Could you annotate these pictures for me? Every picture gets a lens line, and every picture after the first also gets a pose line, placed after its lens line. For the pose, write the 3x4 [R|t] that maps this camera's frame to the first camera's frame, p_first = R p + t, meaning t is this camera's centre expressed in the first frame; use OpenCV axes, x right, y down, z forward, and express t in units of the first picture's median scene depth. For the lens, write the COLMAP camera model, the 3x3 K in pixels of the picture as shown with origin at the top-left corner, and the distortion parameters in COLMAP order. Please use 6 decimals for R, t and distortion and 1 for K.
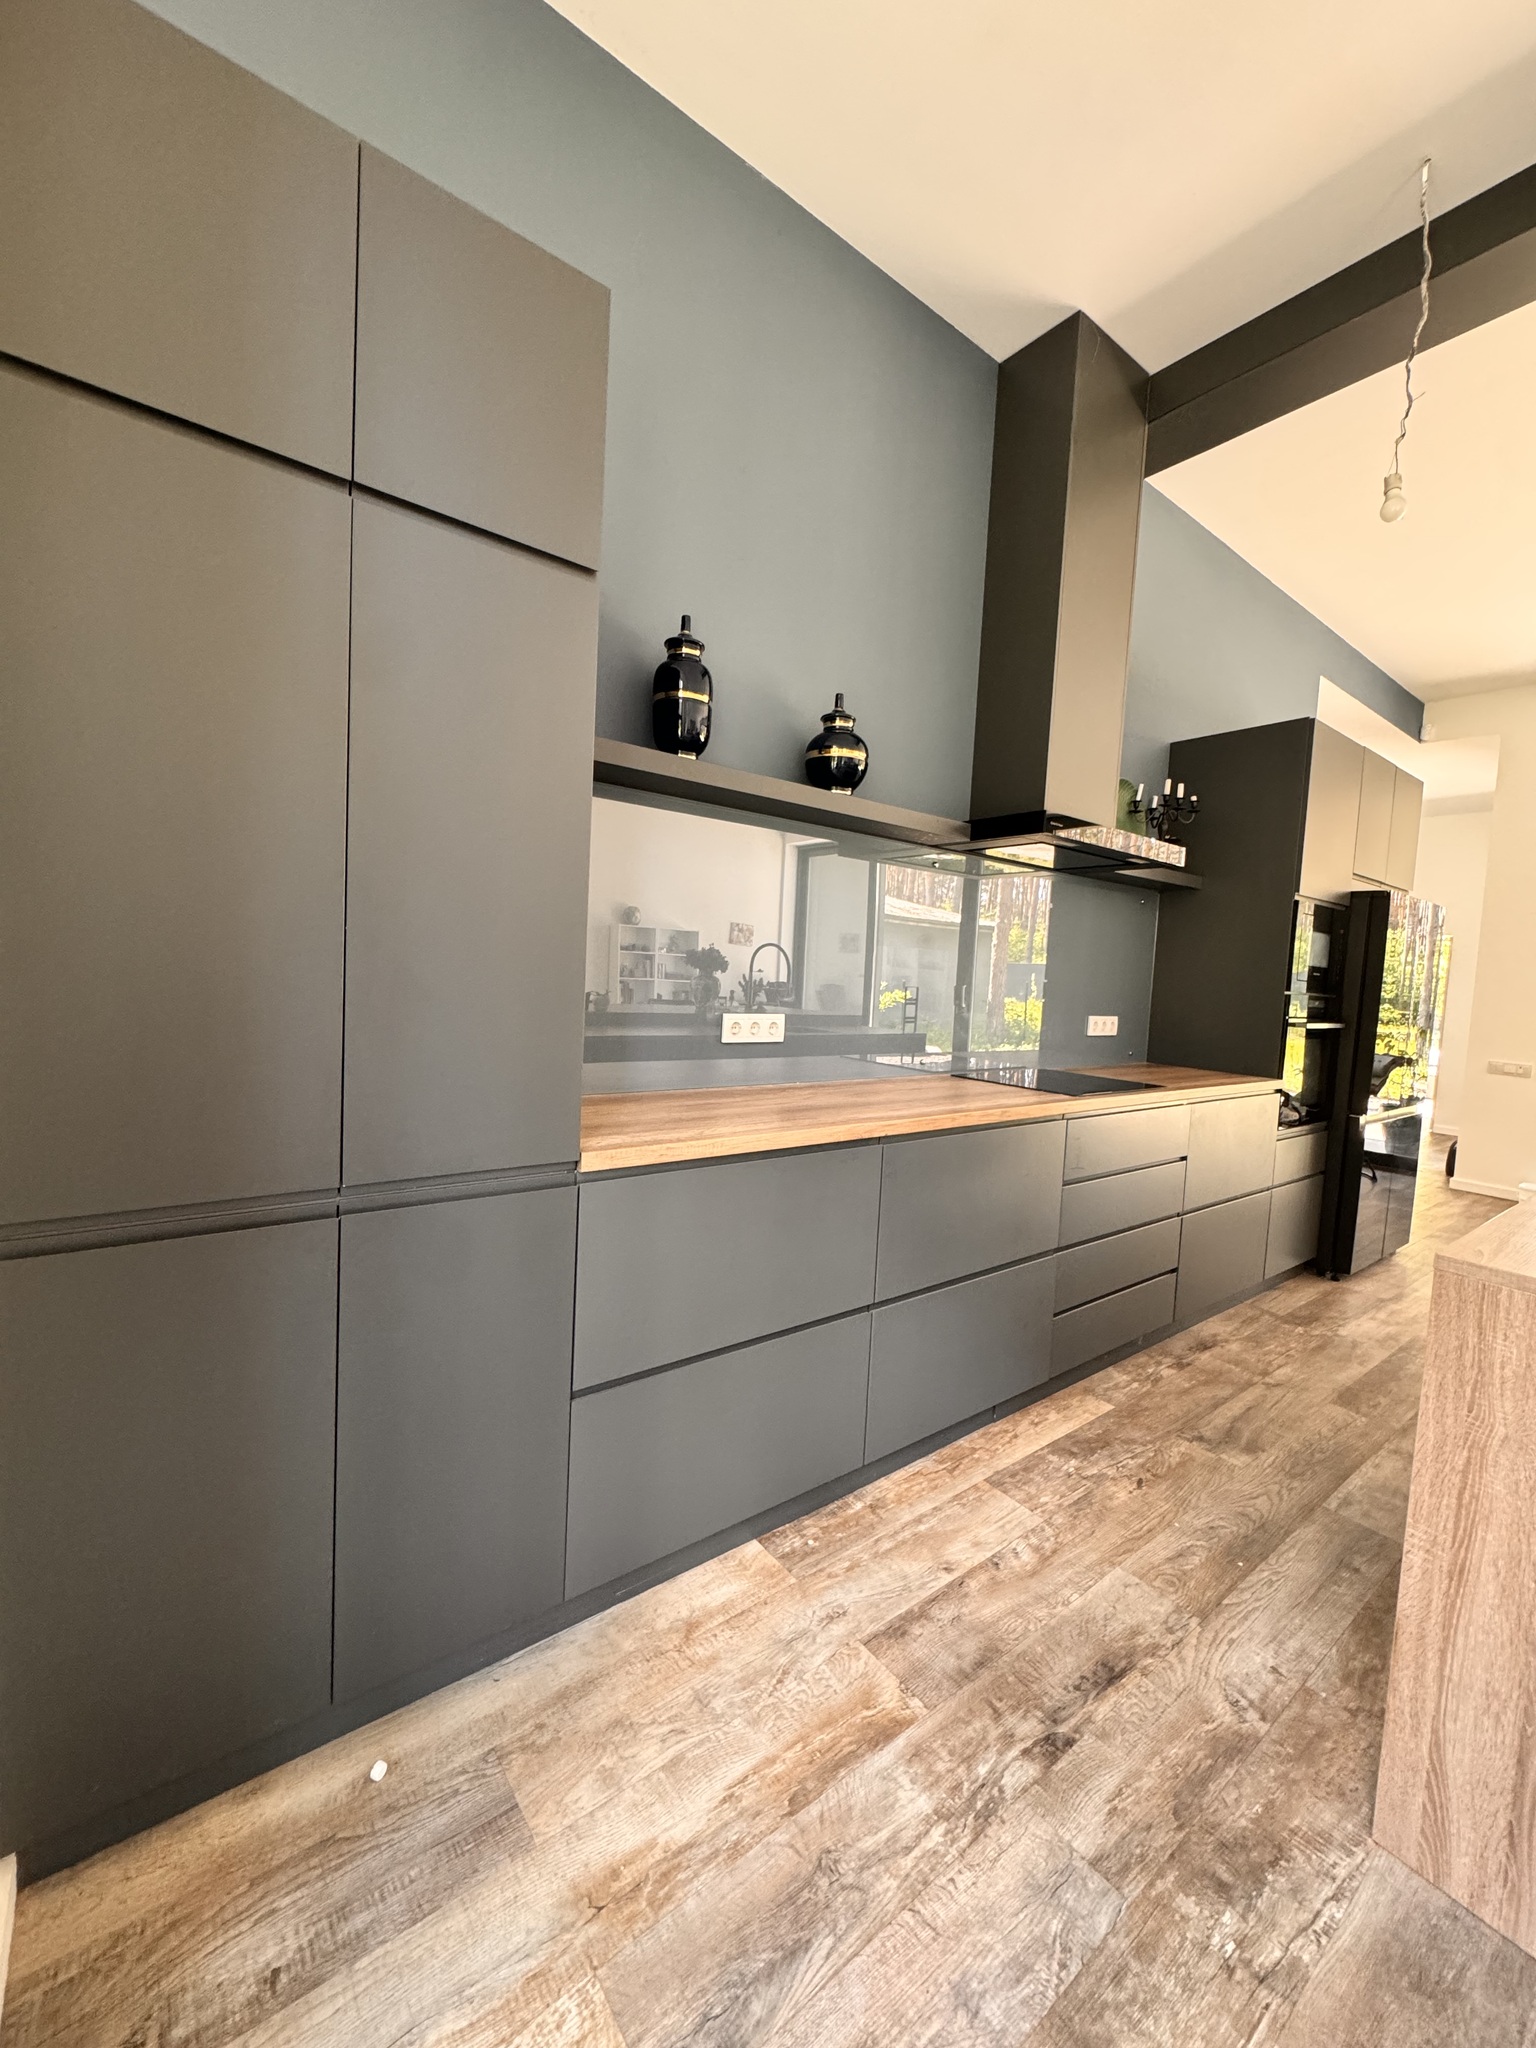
lens RADIAL K [[819.1, 0, 771.1], [0, 819.1, 1020.7], [0, 0, 1]] dist [-0.000813, 0.000382]
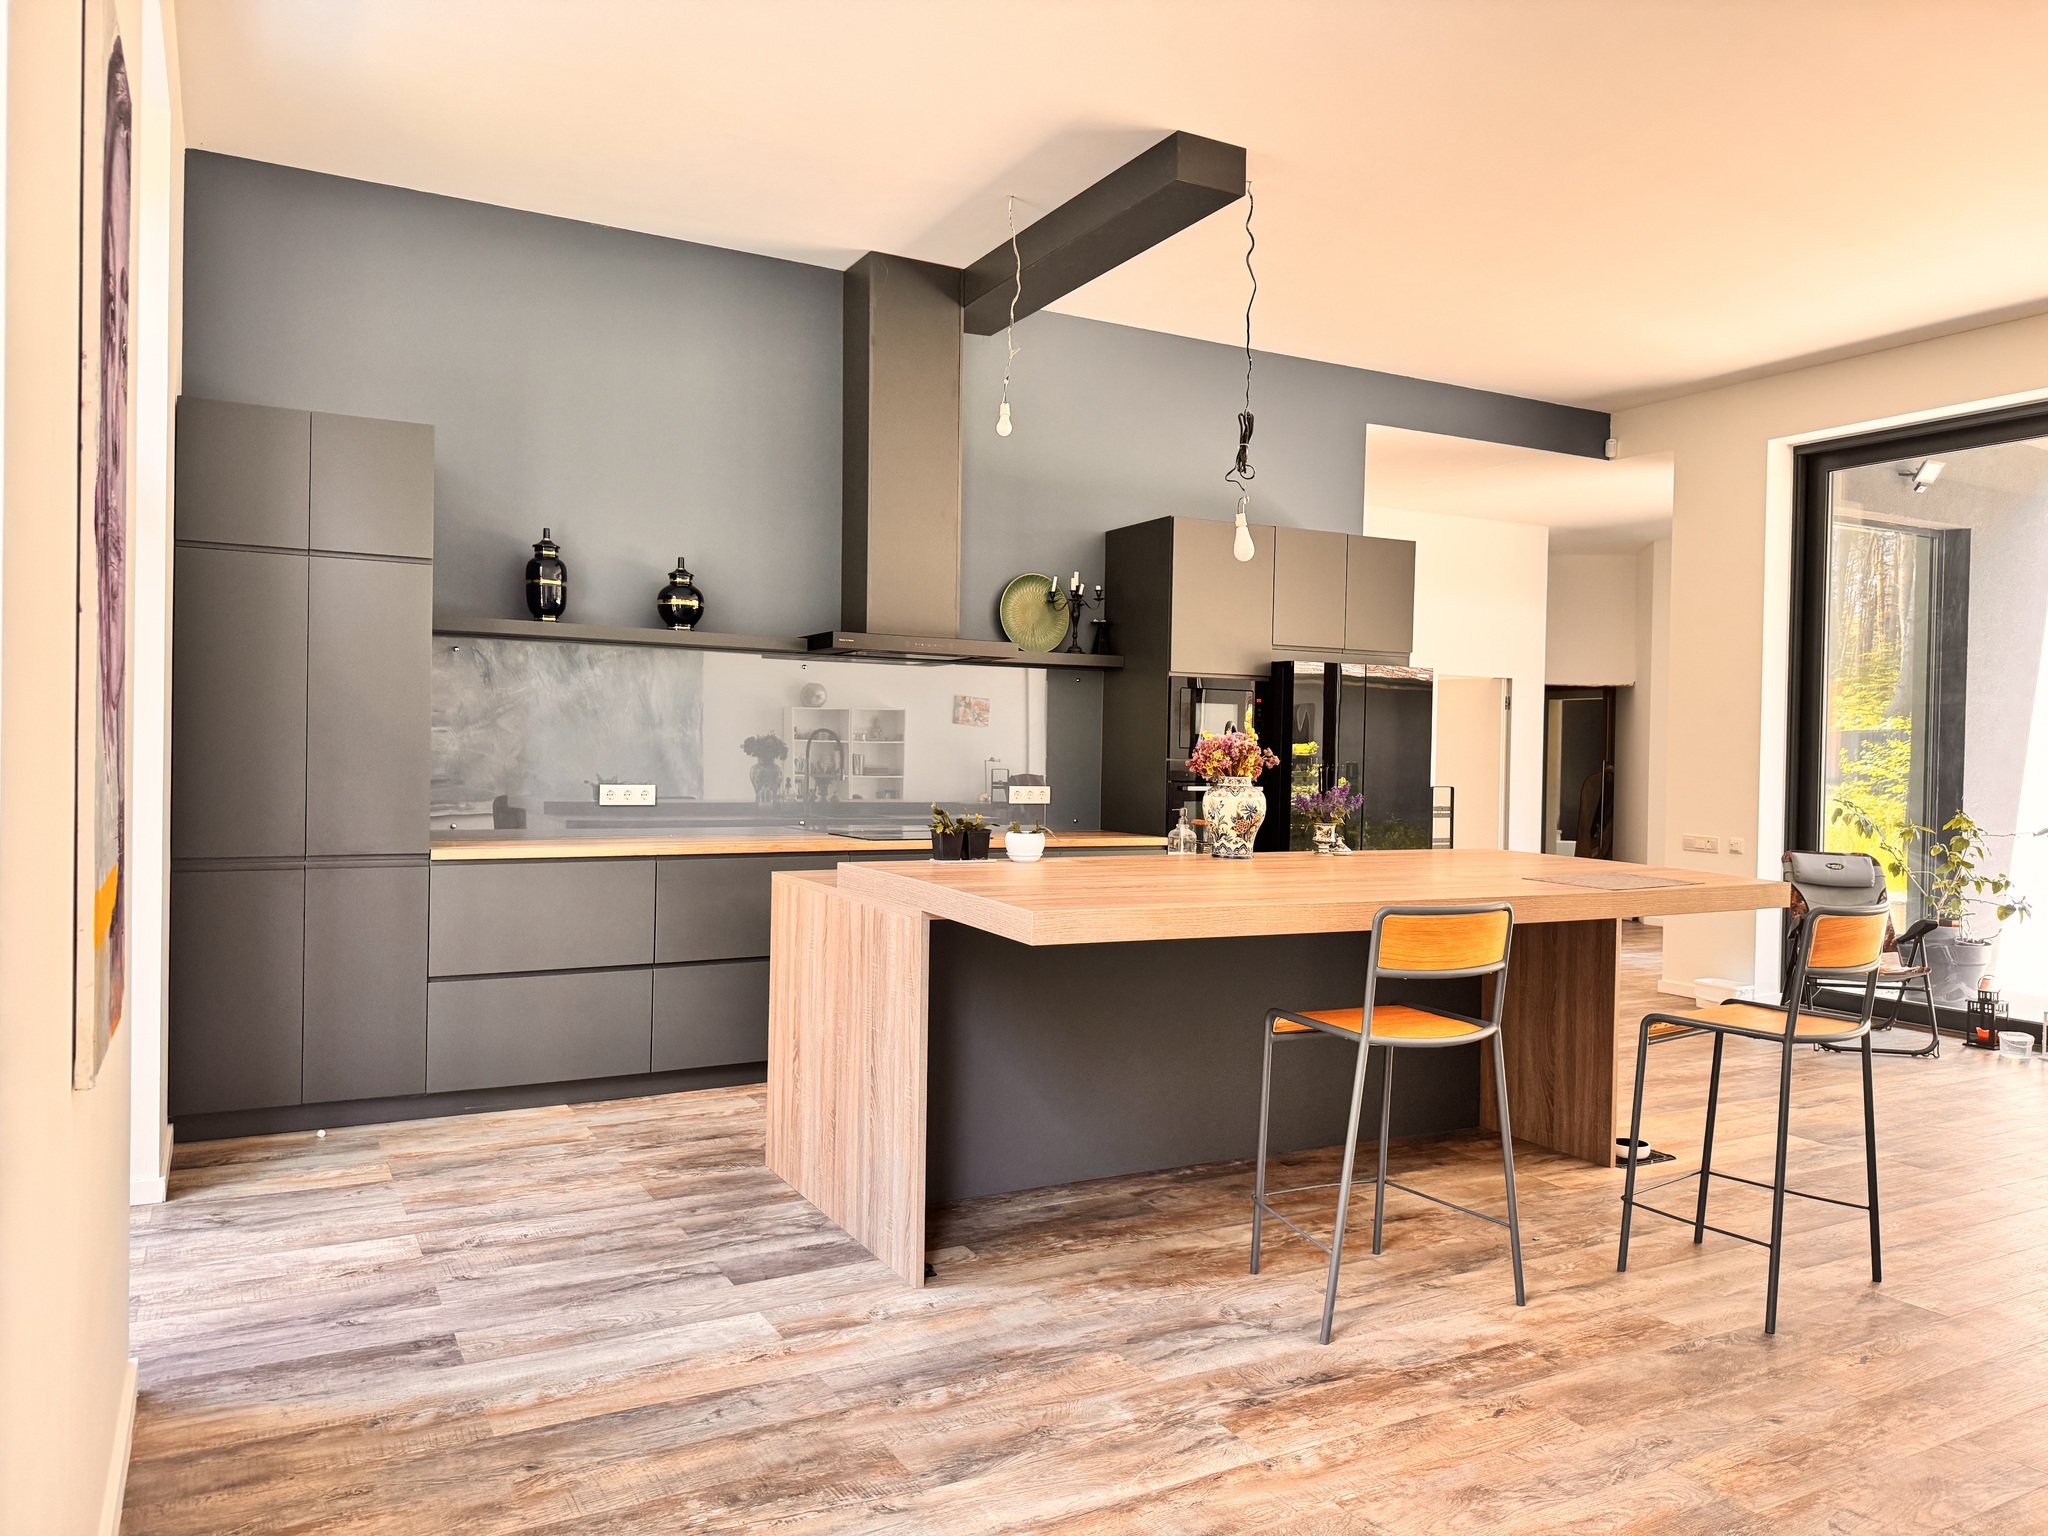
lens RADIAL K [[1437.9, 0, 1027.4], [0, 1437.9, 768.2], [0, 0, 1]] dist [0.059176, -0.076955]
pose [[0.986226, -0.032383, -0.162205, 1.074415], [0.022659, 0.997853, -0.061445, 0.132196], [0.163846, 0.056923, 0.984842, -1.348406]]
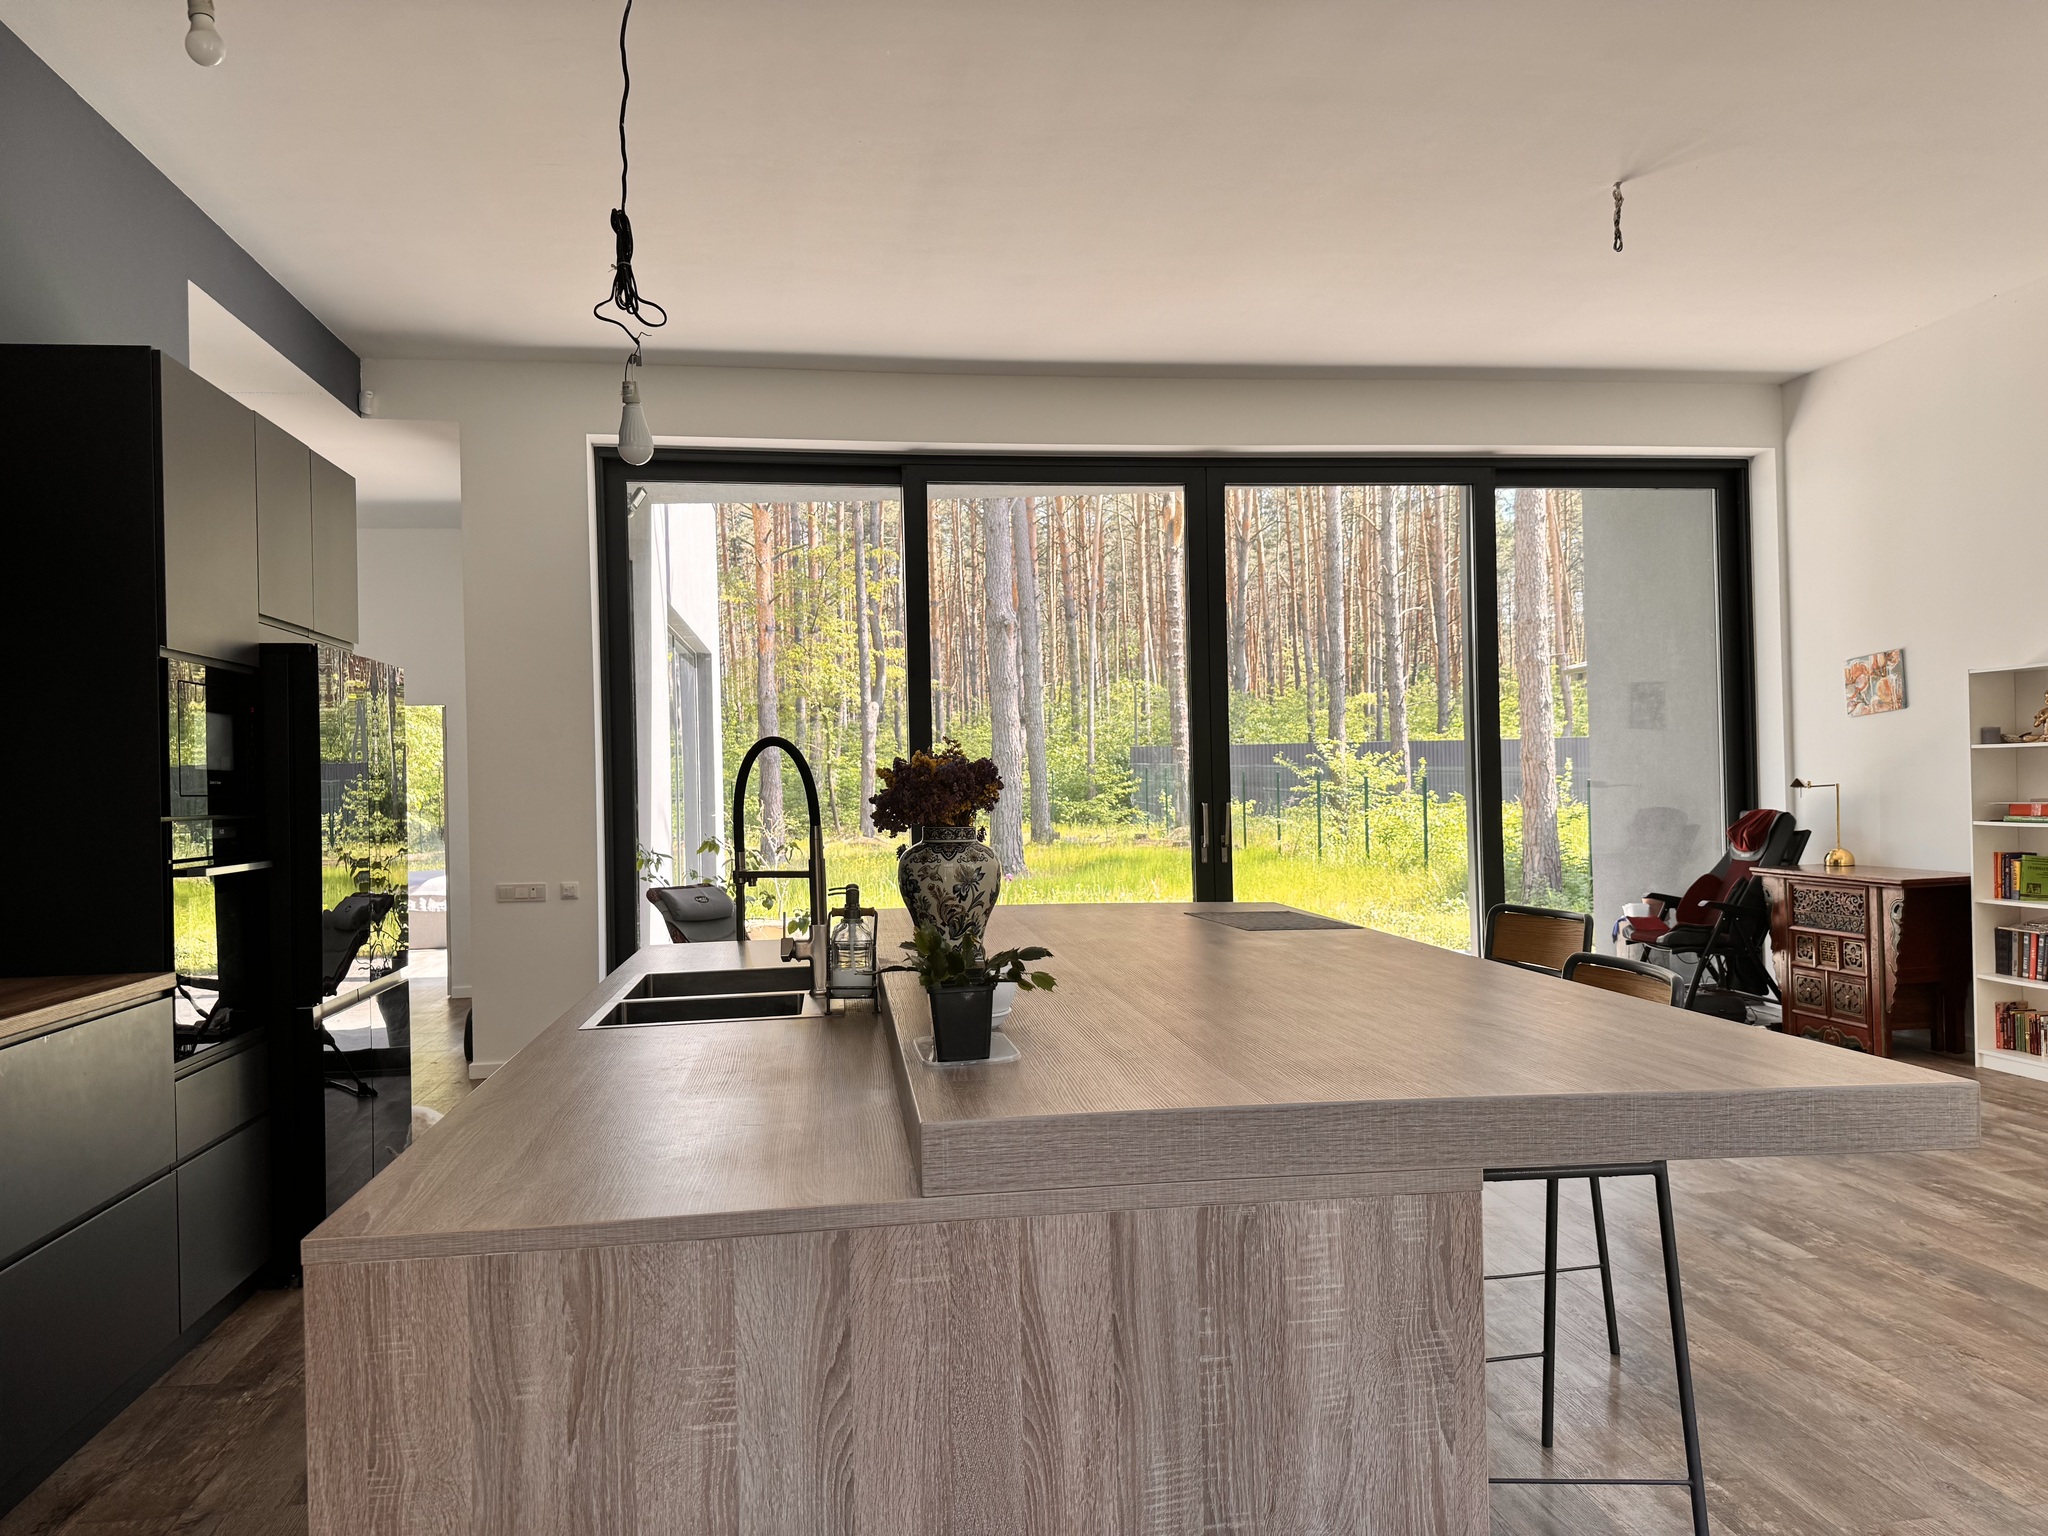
lens RADIAL K [[1437.9, 0, 1027.4], [0, 1437.9, 768.2], [0, 0, 1]] dist [0.059176, -0.076955]
pose [[0.493580, -0.054127, 0.868014, 0.070769], [0.105970, 0.994368, 0.001748, -0.010643], [-0.863220, 0.091121, 0.496536, -0.037603]]
